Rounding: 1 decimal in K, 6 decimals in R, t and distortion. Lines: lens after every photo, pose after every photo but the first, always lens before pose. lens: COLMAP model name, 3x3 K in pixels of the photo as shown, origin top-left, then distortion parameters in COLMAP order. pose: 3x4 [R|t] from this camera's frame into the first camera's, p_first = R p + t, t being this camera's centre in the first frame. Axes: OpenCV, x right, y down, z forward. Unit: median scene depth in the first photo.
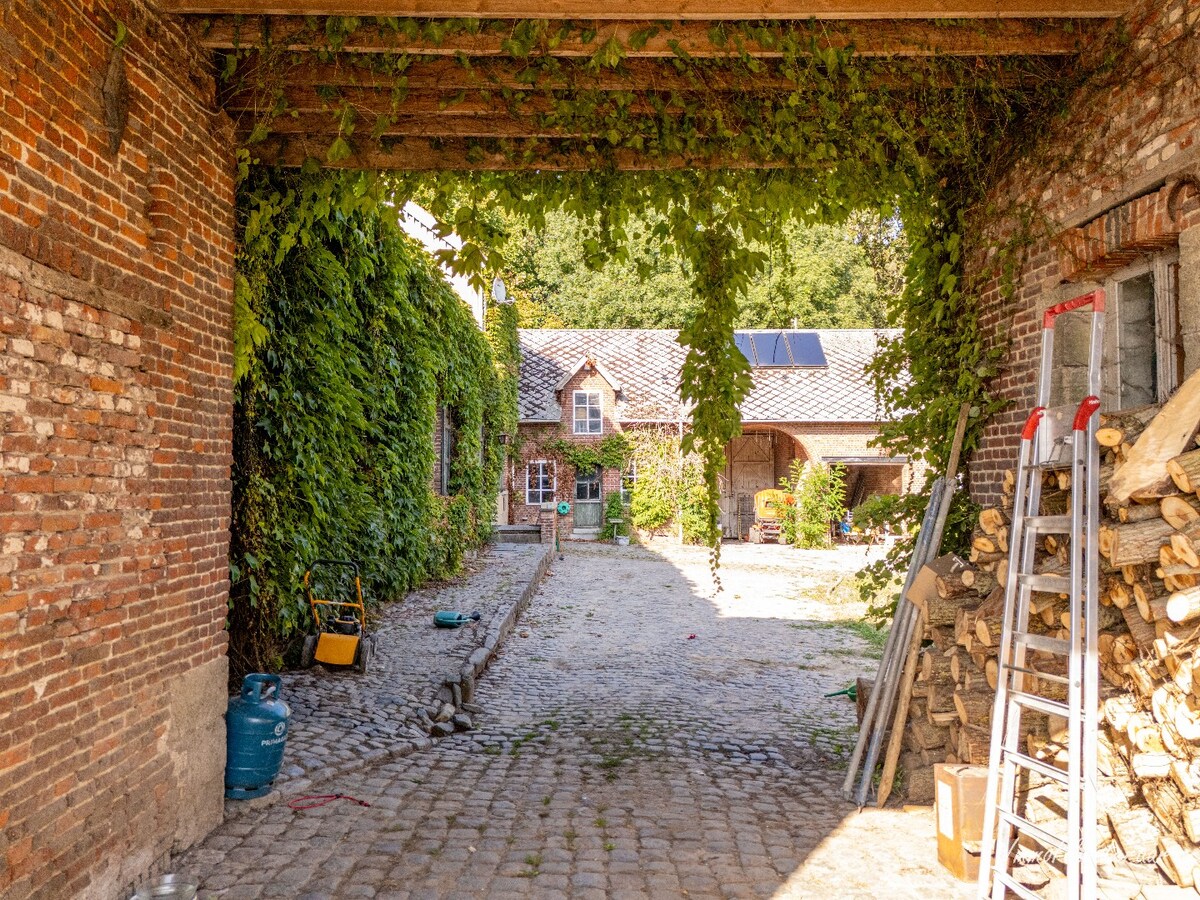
lens RADIAL K [[957.5, 0, 597.6], [0, 957.5, 452.0], [0, 0, 1]] dist [0.075889, -0.000584]
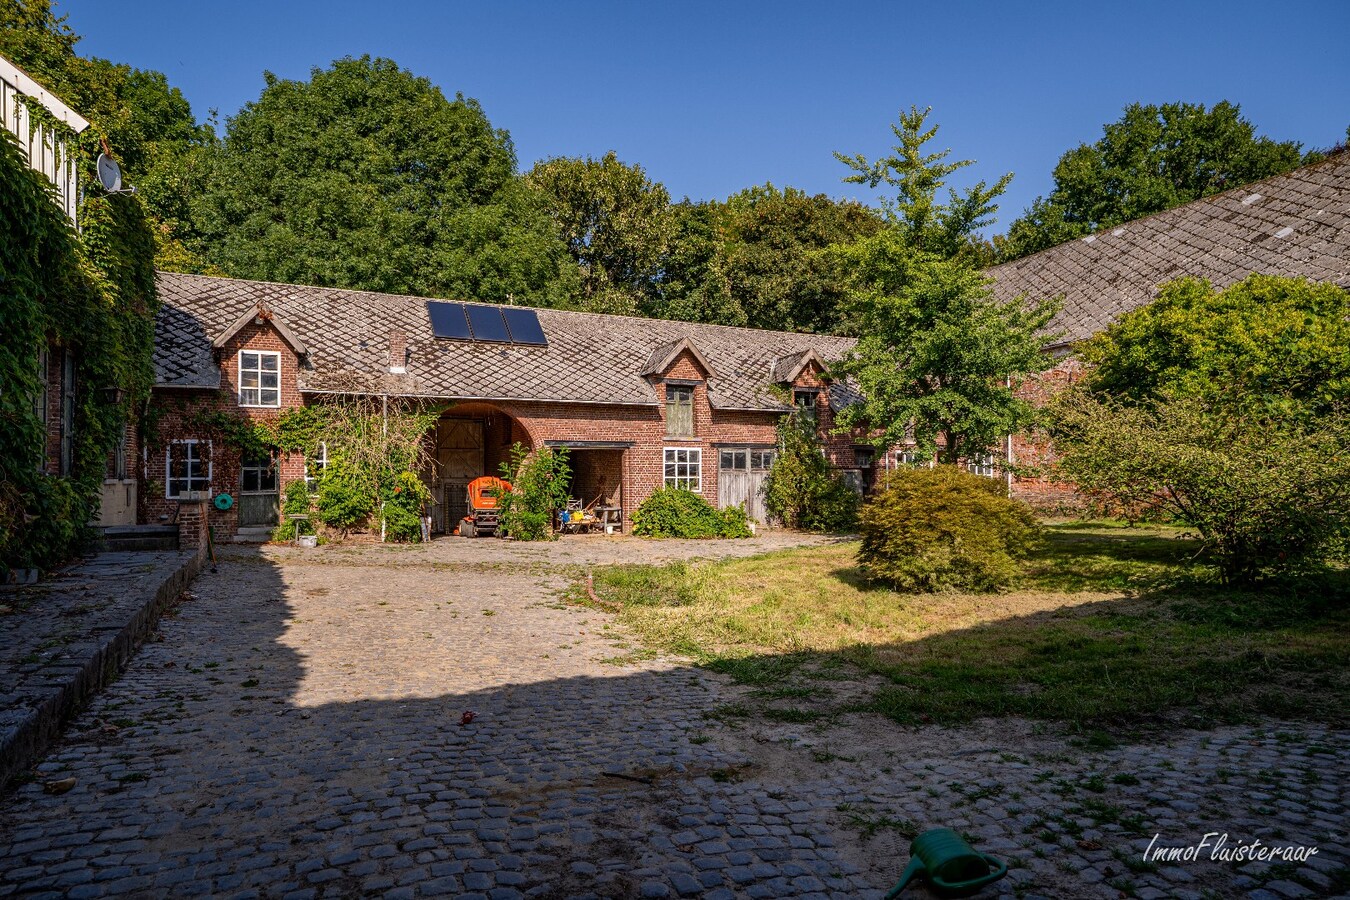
lens RADIAL K [[808.0, 0, 668.3], [0, 808.0, 449.4], [0, 0, 1]] dist [0.004598, 0.004061]
pose [[0.899462, 0.007581, 0.436933, 0.001708], [-0.002688, 0.999927, -0.011817, 0.022786], [-0.436990, 0.009455, 0.899416, 0.256117]]
